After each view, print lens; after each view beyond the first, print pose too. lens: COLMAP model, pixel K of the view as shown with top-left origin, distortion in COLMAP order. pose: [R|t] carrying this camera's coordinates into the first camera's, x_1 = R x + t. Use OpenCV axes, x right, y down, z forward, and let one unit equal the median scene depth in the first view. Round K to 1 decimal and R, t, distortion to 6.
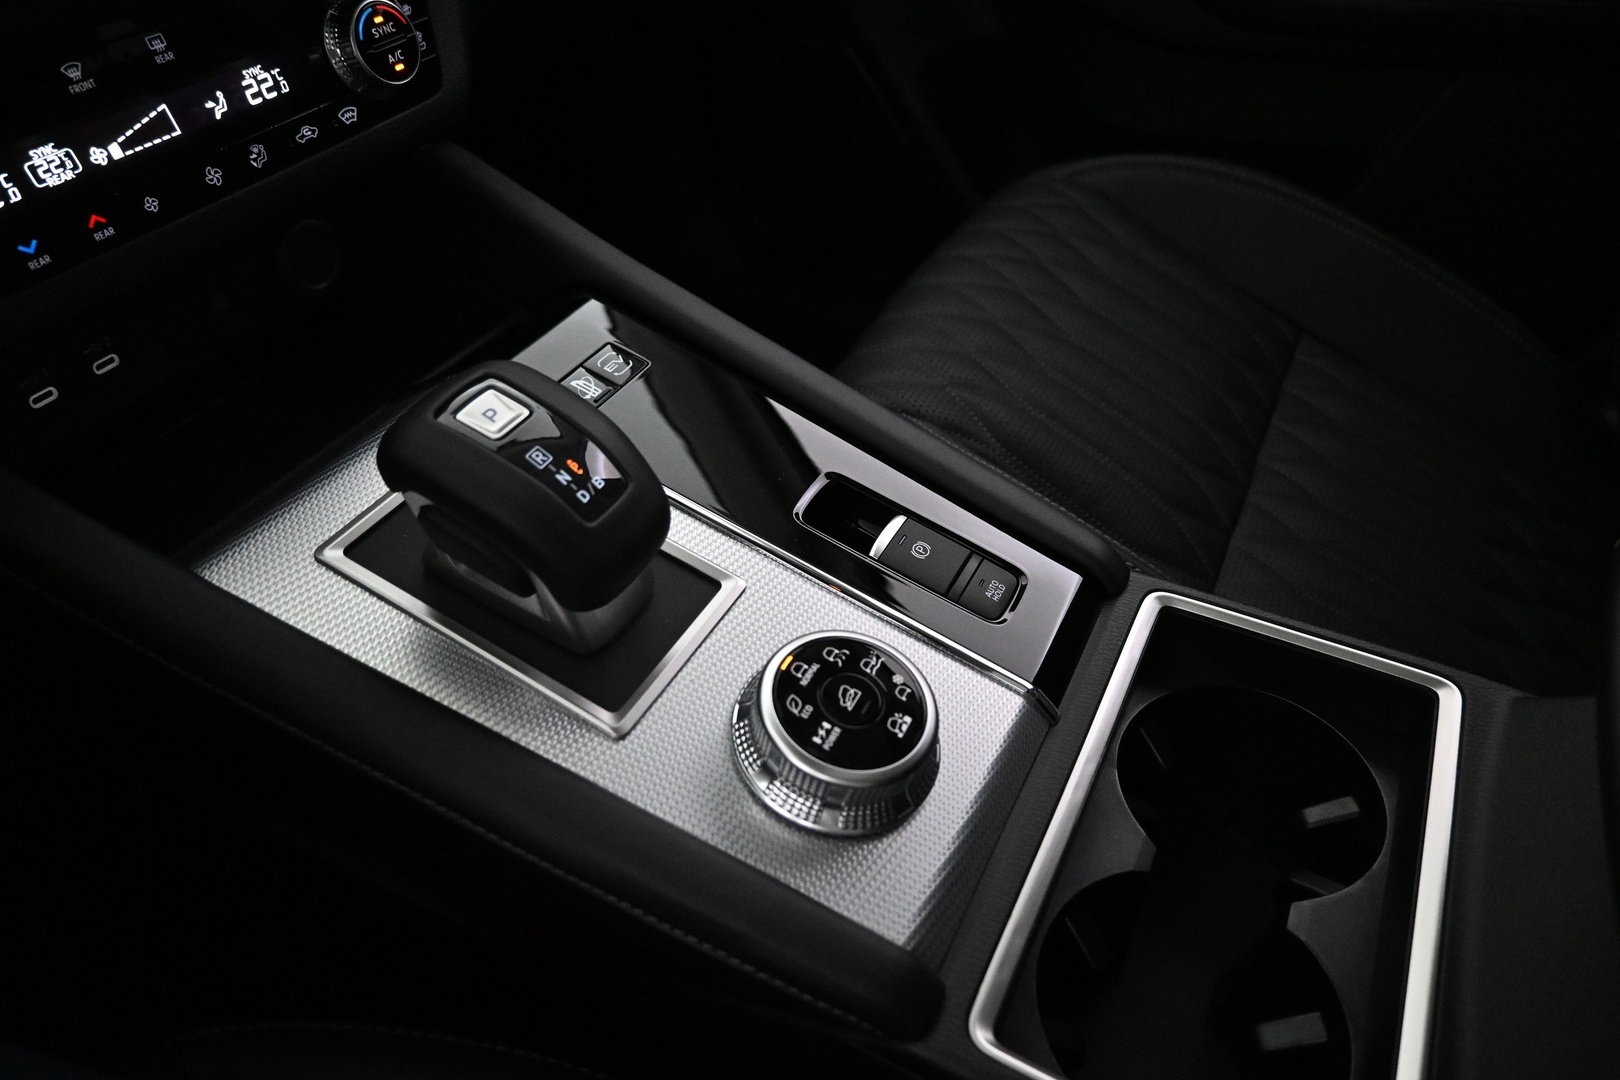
lens RADIAL K [[1092.0, 0, 817.8], [0, 1092.0, 537.8], [0, 0, 1]] dist [-0.014006, 0.001587]
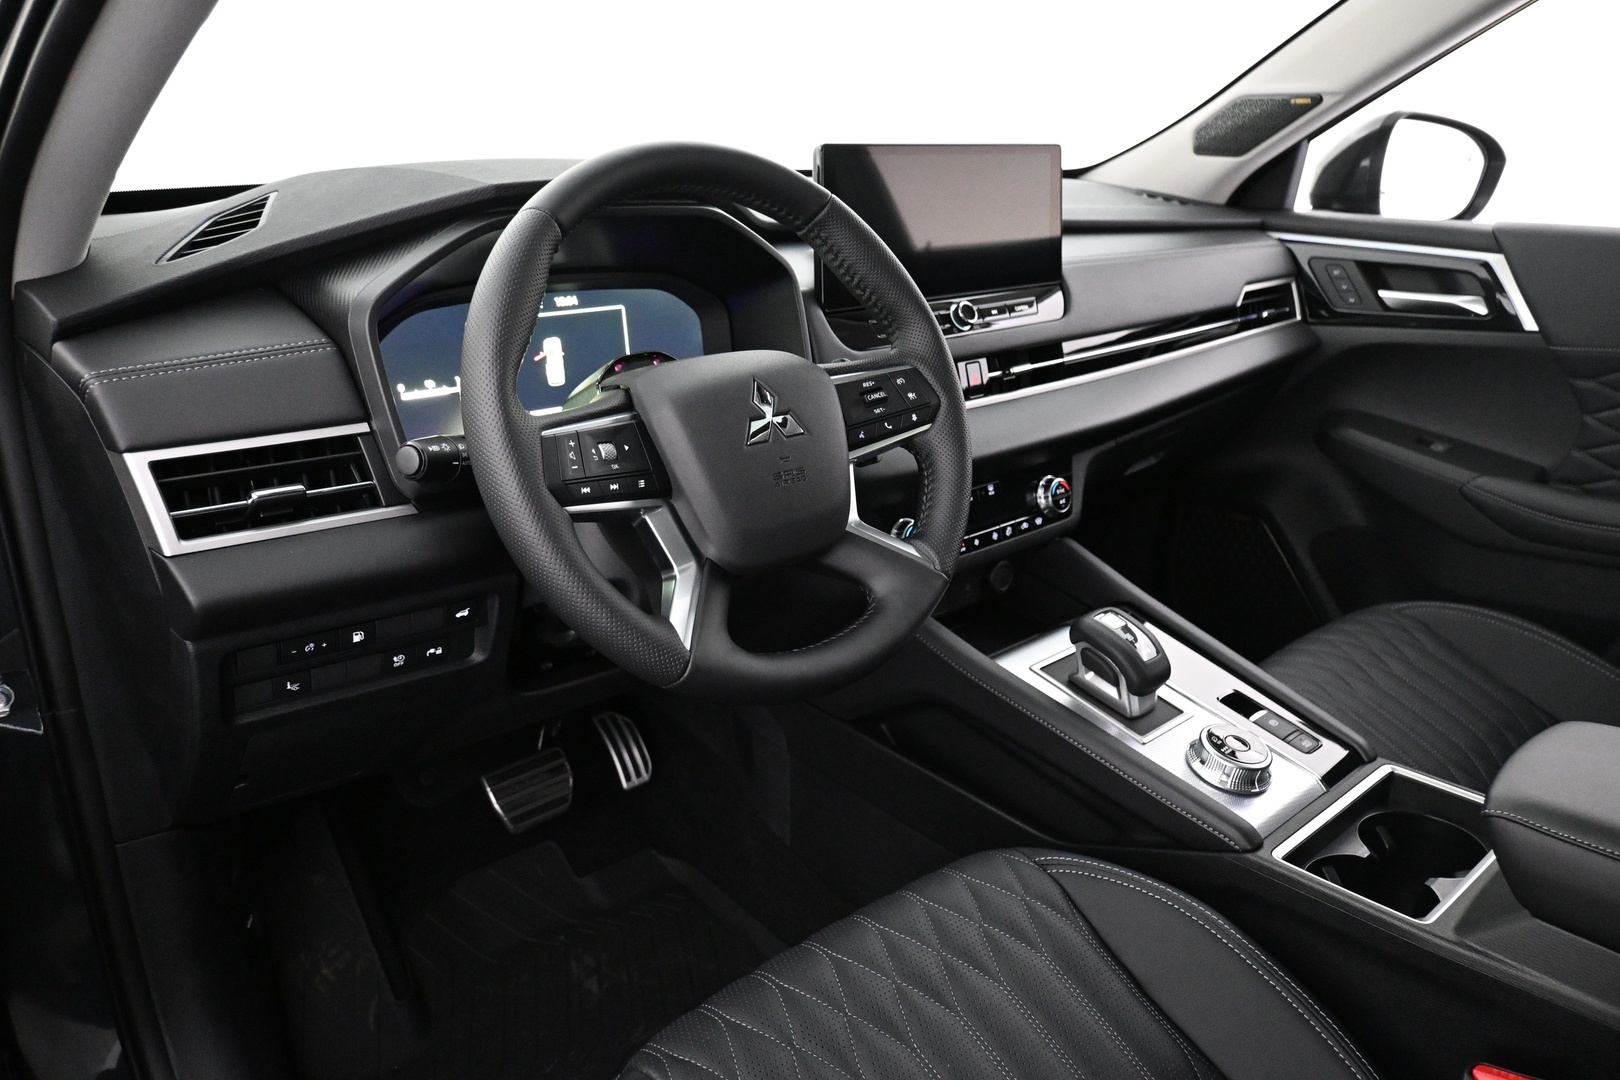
lens RADIAL K [[1182.3, 0, 813.3], [0, 1182.3, 539.8], [0, 0, 1]] dist [-0.010062, -0.002900]
pose [[0.935098, 0.117383, -0.334386, -0.023612], [-0.237322, 0.908156, -0.344864, 0.716369], [0.263193, 0.401839, 0.877072, -1.506142]]
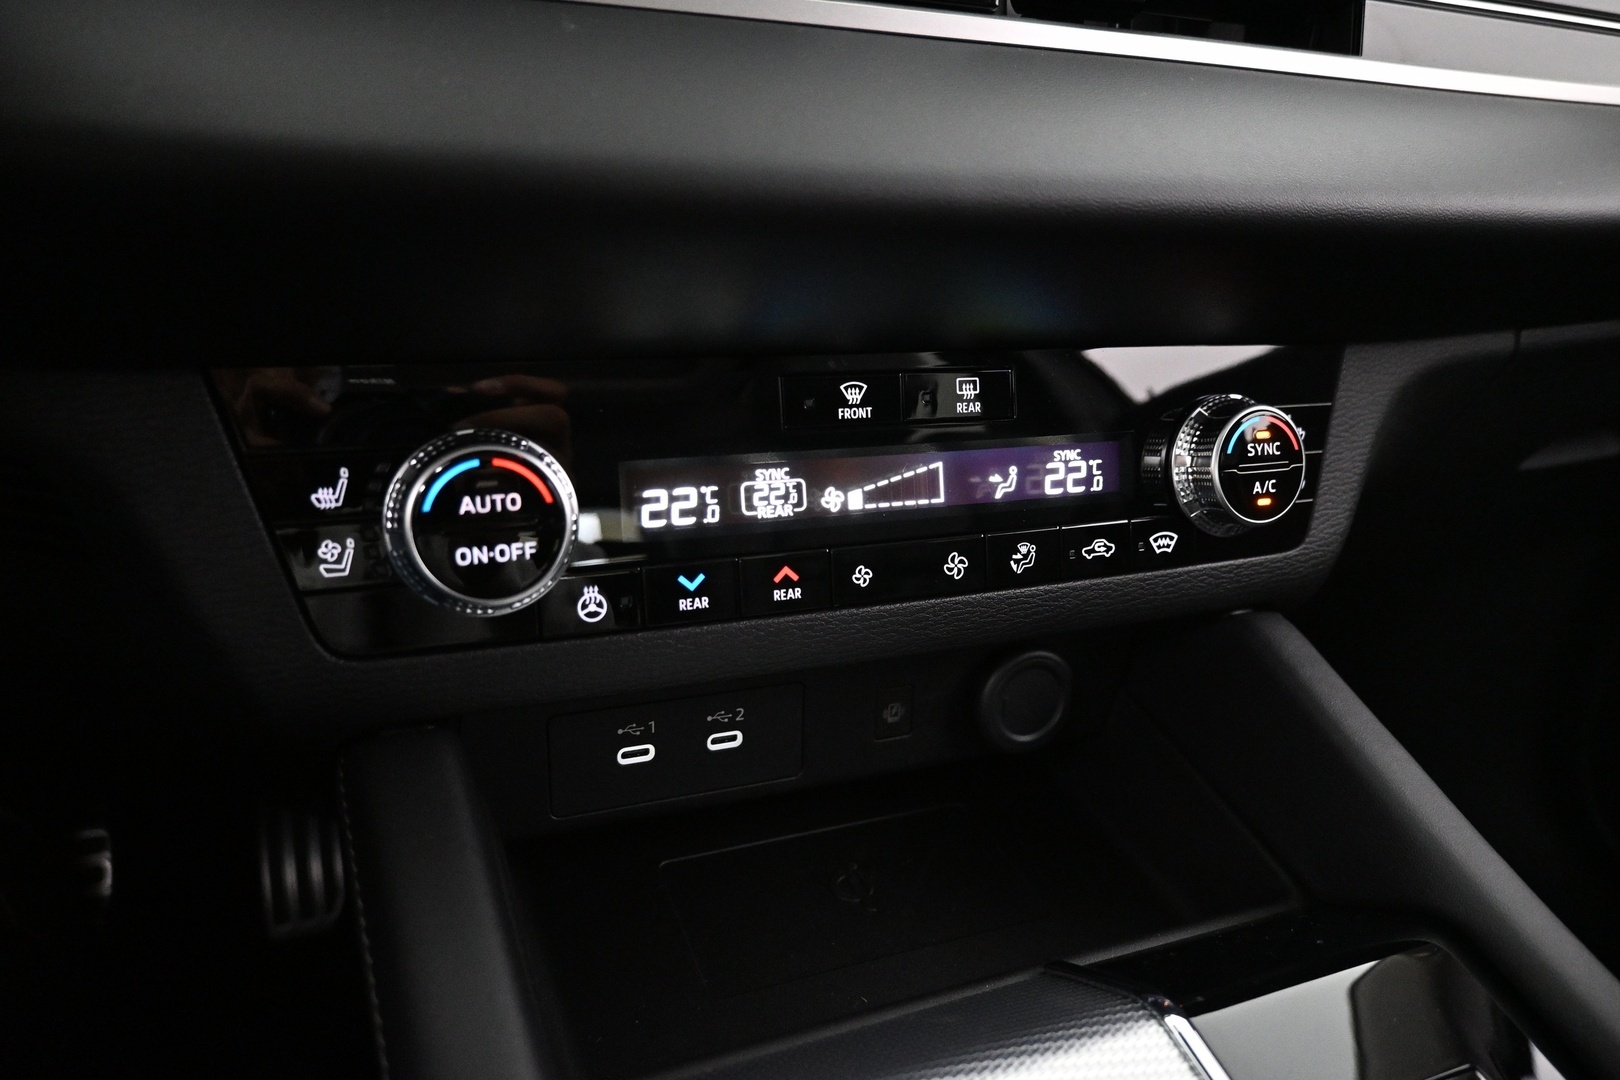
lens RADIAL K [[1092.0, 0, 815.0], [0, 1092.0, 542.4], [0, 0, 1]] dist [-0.014006, 0.001587]
pose [[0.758817, 0.272155, -0.591717, -0.204771], [-0.470926, 0.856860, -0.209808, -0.149994], [0.449918, 0.437861, 0.778365, 0.389468]]
